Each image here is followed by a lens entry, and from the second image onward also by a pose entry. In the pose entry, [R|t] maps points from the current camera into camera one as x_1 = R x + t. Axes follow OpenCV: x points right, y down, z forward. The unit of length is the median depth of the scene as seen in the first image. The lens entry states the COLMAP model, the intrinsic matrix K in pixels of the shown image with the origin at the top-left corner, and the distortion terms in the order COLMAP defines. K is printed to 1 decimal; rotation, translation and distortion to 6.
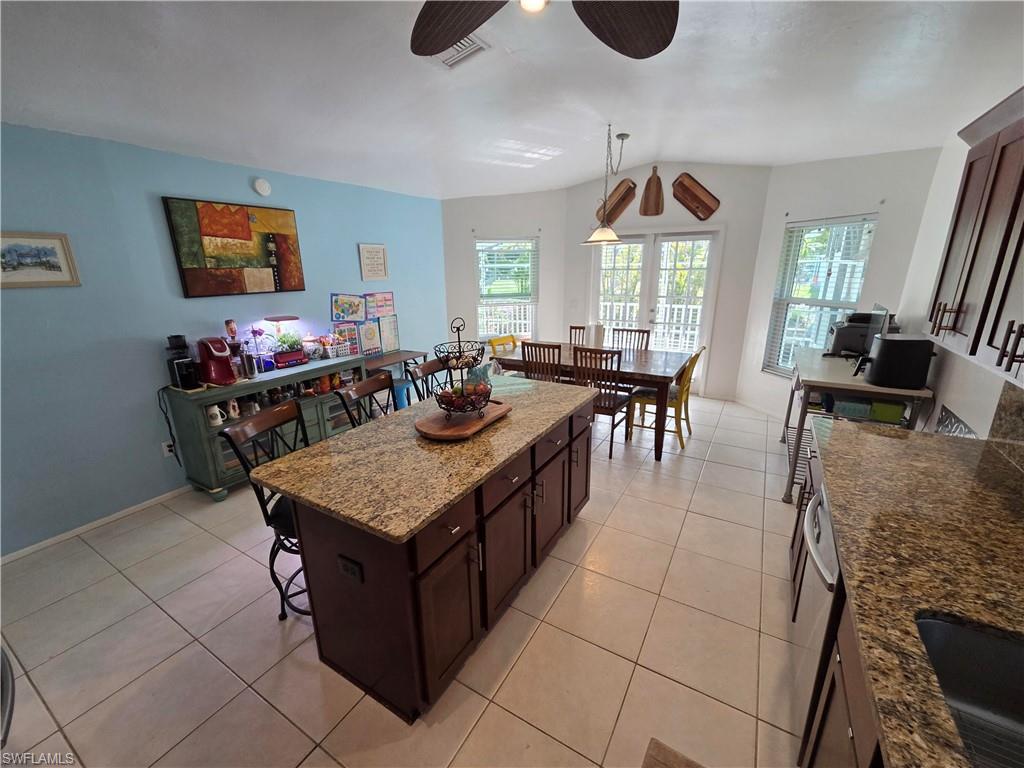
lens RADIAL K [[419.7, 0, 509.1], [0, 419.7, 387.0], [0, 0, 1]] dist [-0.000922, -0.000170]
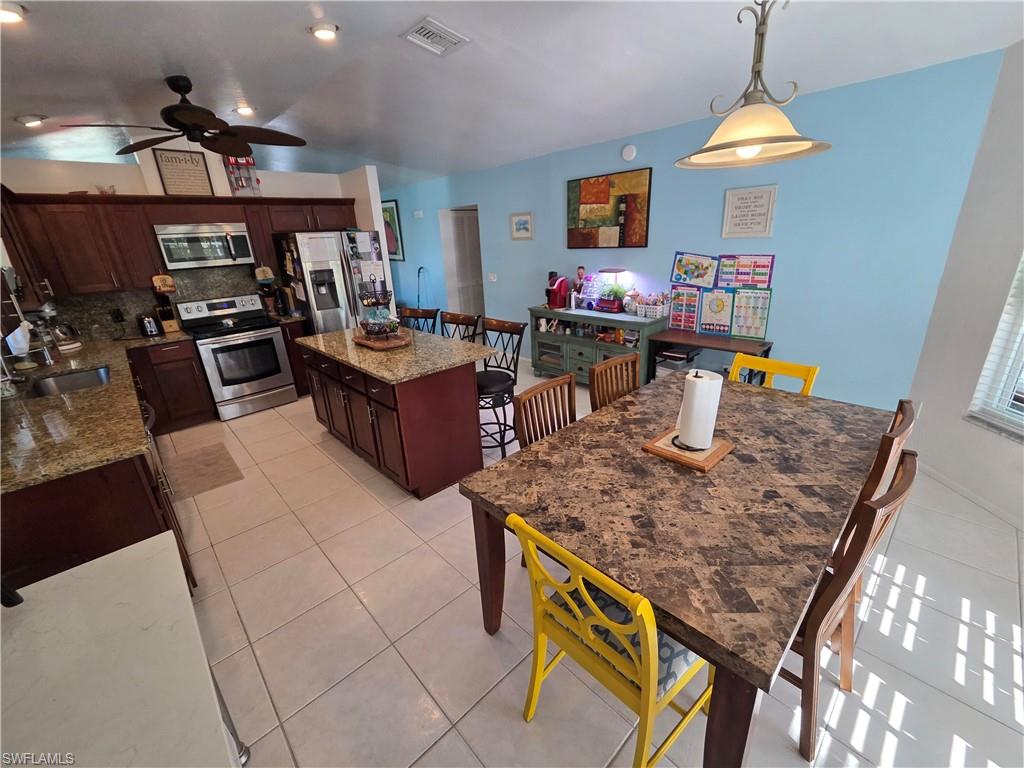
lens RADIAL K [[419.7, 0, 506.9], [0, 419.7, 387.4], [0, 0, 1]] dist [-0.000922, -0.000170]
pose [[-0.276204, 0.354890, -0.893176, 0.655588], [-0.212957, 0.883629, 0.416951, -0.280194], [0.937209, 0.305372, -0.168486, 0.947716]]
